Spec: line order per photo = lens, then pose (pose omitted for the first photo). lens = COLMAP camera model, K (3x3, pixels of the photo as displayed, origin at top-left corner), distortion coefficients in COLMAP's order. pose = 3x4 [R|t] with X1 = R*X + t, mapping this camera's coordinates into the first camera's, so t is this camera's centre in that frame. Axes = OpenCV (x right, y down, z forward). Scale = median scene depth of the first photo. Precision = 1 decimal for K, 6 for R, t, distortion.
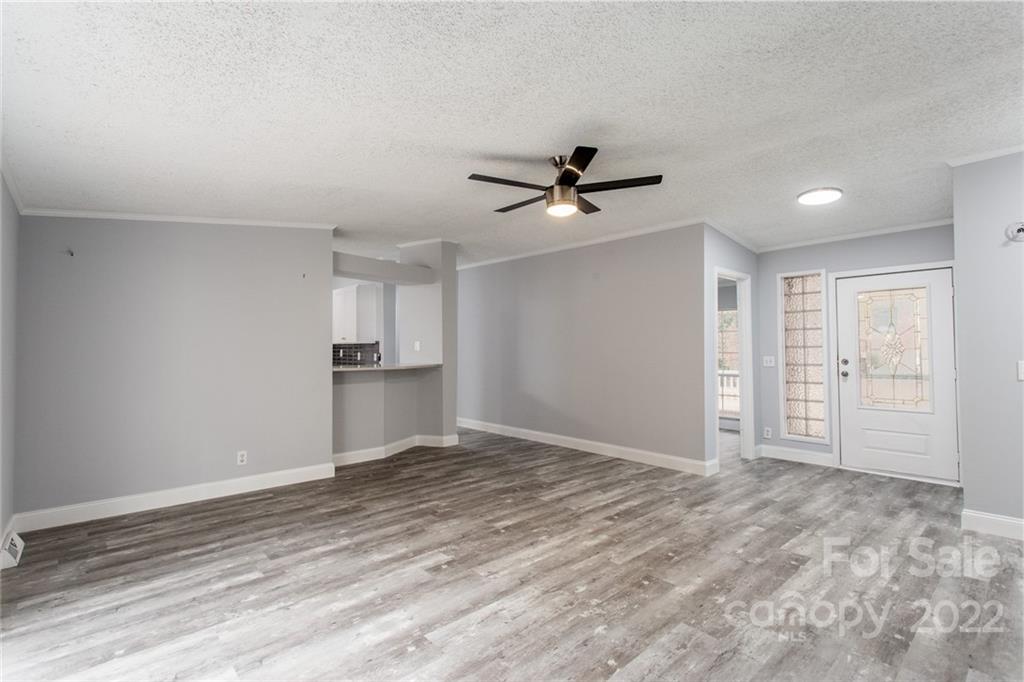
lens RADIAL K [[482.2, 0, 509.8], [0, 482.2, 342.0], [0, 0, 1]] dist [0.005088, 0.000566]
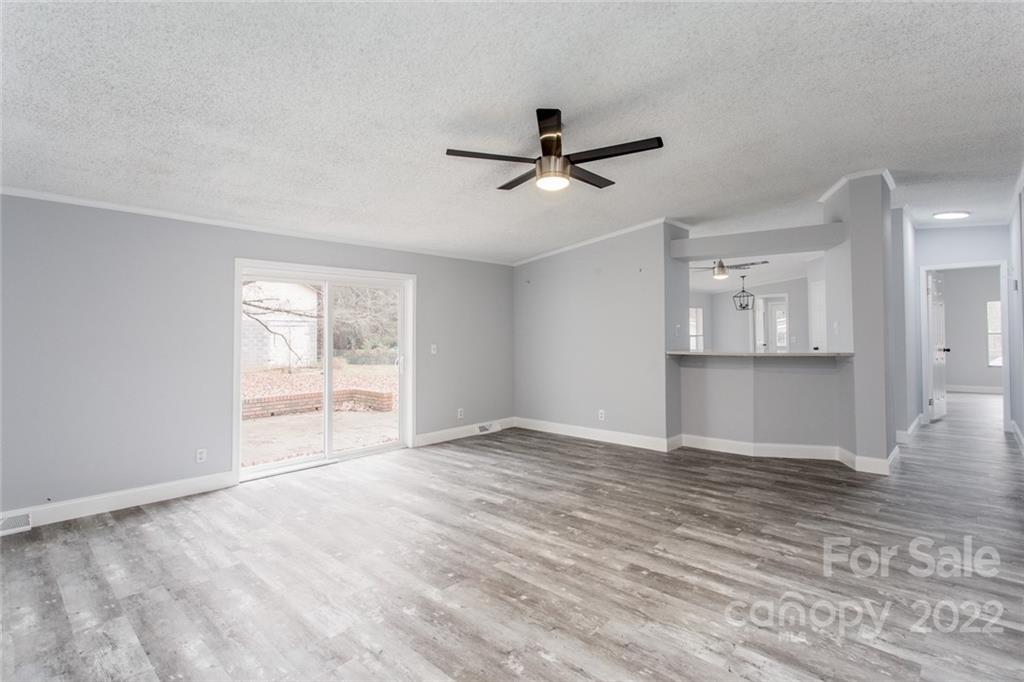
lens RADIAL K [[482.2, 0, 509.5], [0, 482.2, 336.5], [0, 0, 1]] dist [0.005088, 0.000566]
pose [[0.085990, 0.003714, -0.996289, 0.919652], [0.026227, 0.999638, 0.005990, 0.004913], [0.995951, -0.026645, 0.085861, 0.755657]]
